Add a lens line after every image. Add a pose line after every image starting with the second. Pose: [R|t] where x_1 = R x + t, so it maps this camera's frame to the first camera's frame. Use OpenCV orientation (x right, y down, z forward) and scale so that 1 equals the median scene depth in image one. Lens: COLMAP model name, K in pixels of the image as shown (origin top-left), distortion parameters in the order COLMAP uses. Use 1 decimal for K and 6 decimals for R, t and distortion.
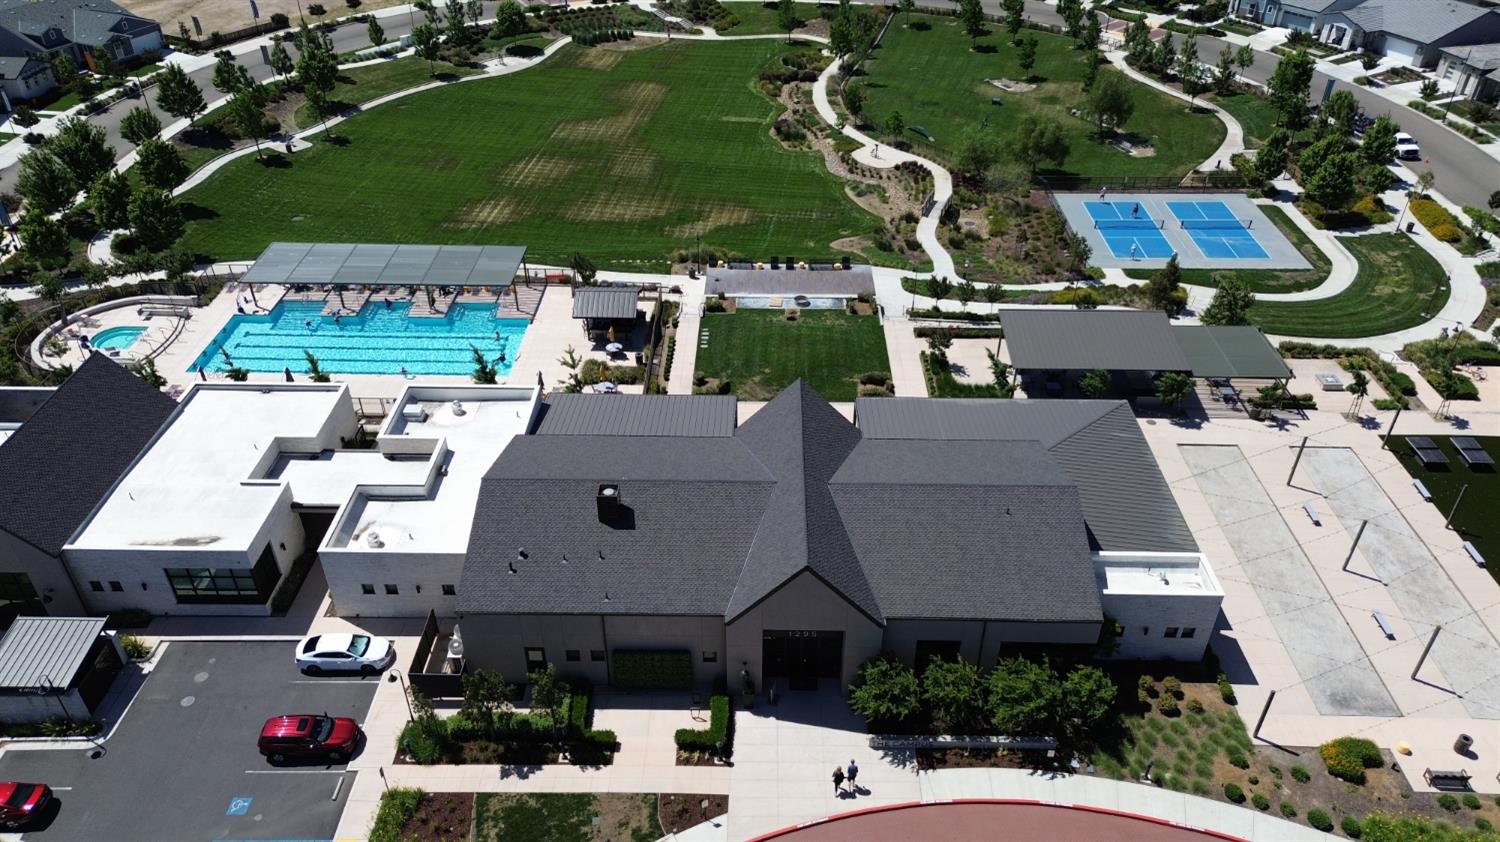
lens RADIAL K [[1058.9, 0, 750.0], [0, 1058.9, 421.0], [0, 0, 1]] dist [0.070434, -0.060313]
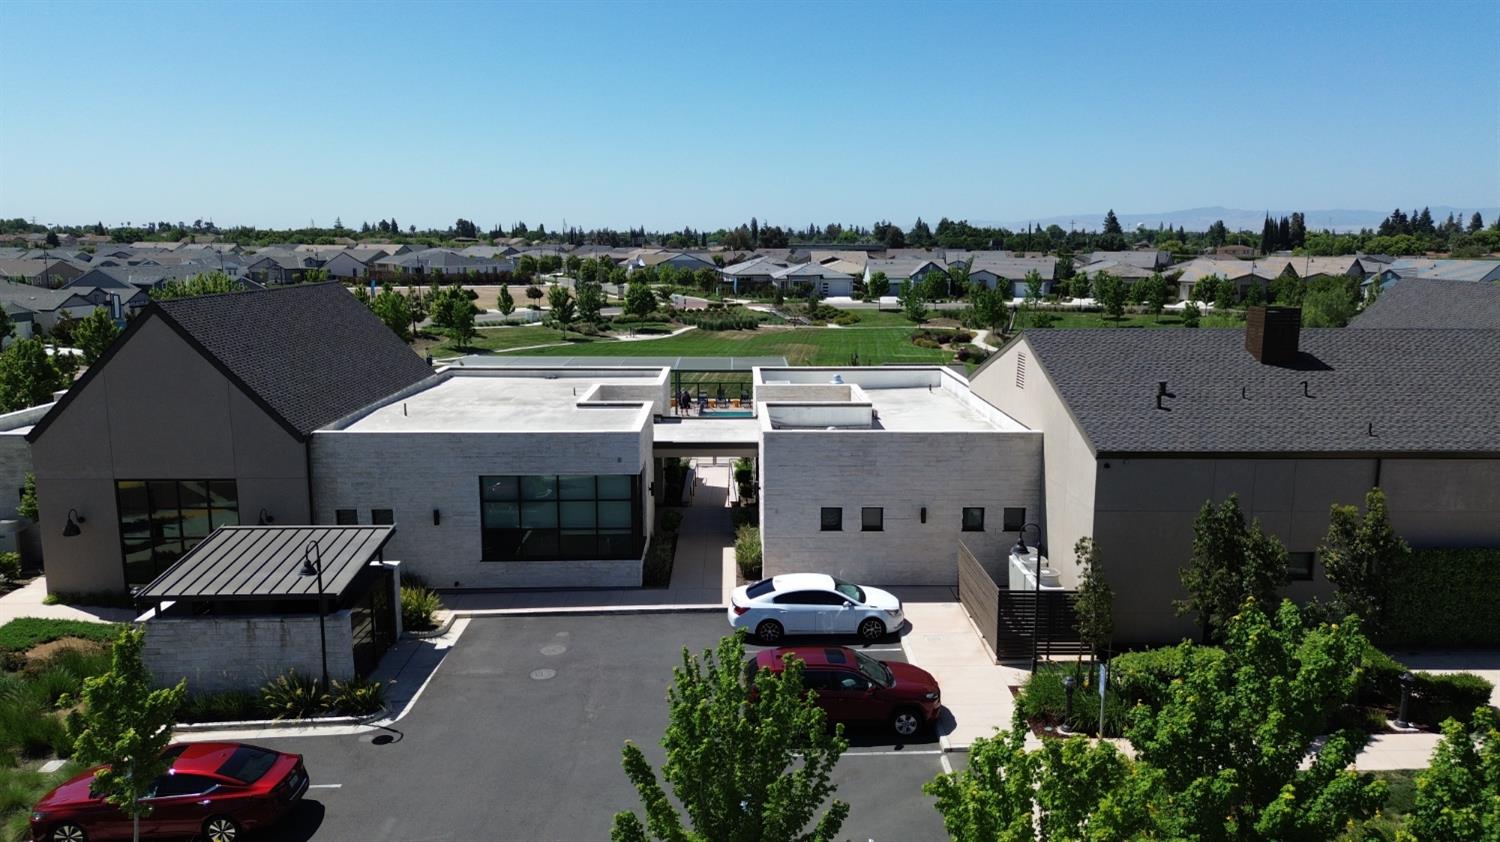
lens RADIAL K [[1058.9, 0, 750.0], [0, 1058.9, 421.0], [0, 0, 1]] dist [0.070434, -0.060313]
pose [[0.999366, -0.006194, 0.035056, -0.252662], [0.020510, 0.905071, -0.424766, 0.208898], [-0.029097, 0.425216, 0.904624, 0.285506]]
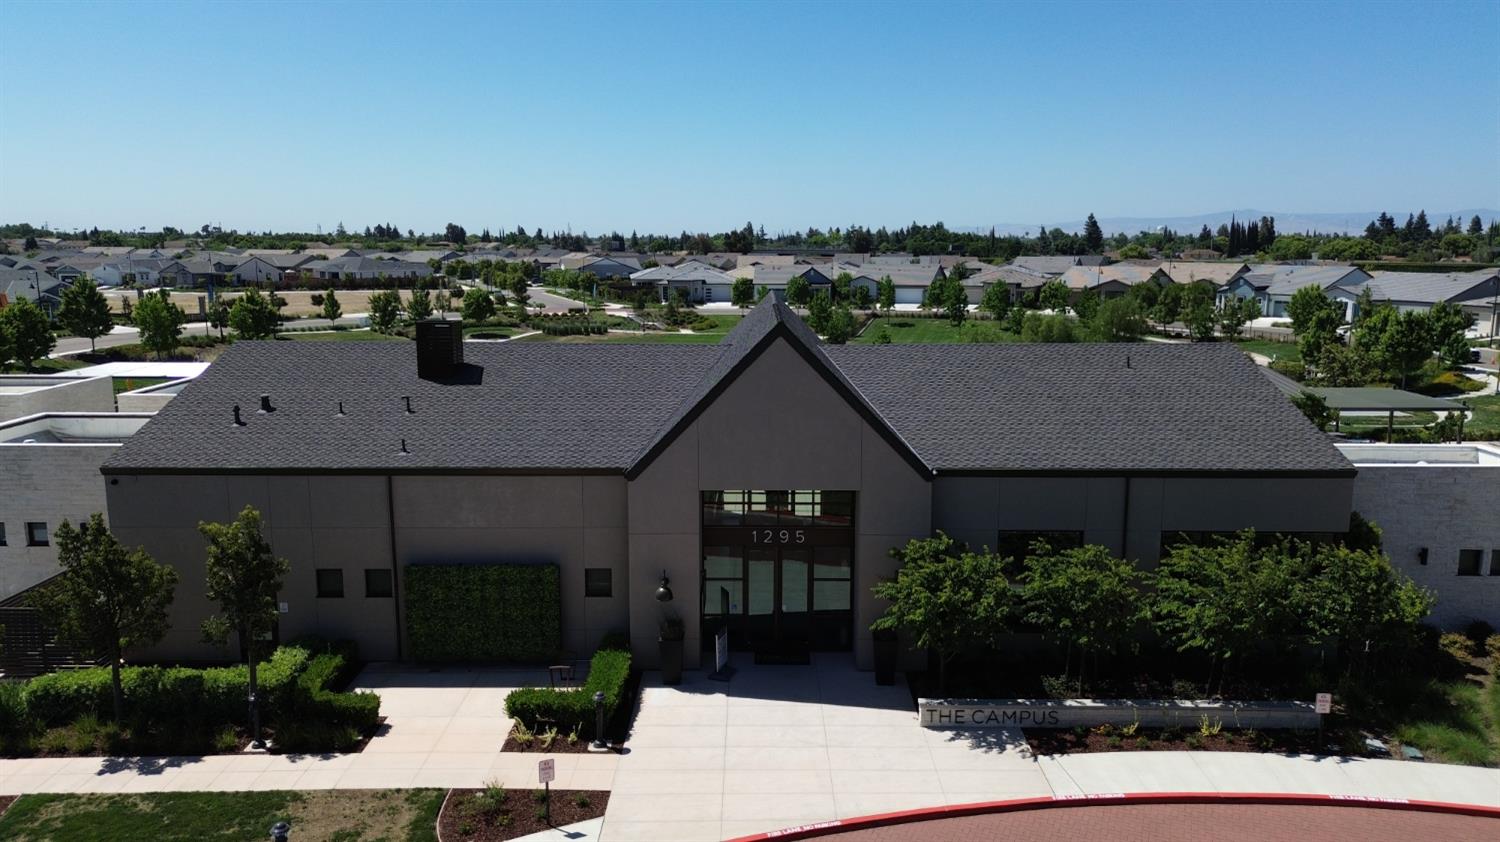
lens RADIAL K [[1058.9, 0, 750.0], [0, 1058.9, 421.0], [0, 0, 1]] dist [0.070434, -0.060313]
pose [[0.999938, -0.002838, 0.010795, 0.017029], [0.007187, 0.903679, -0.428151, 0.208706], [-0.008540, 0.428202, 0.903643, 0.281132]]
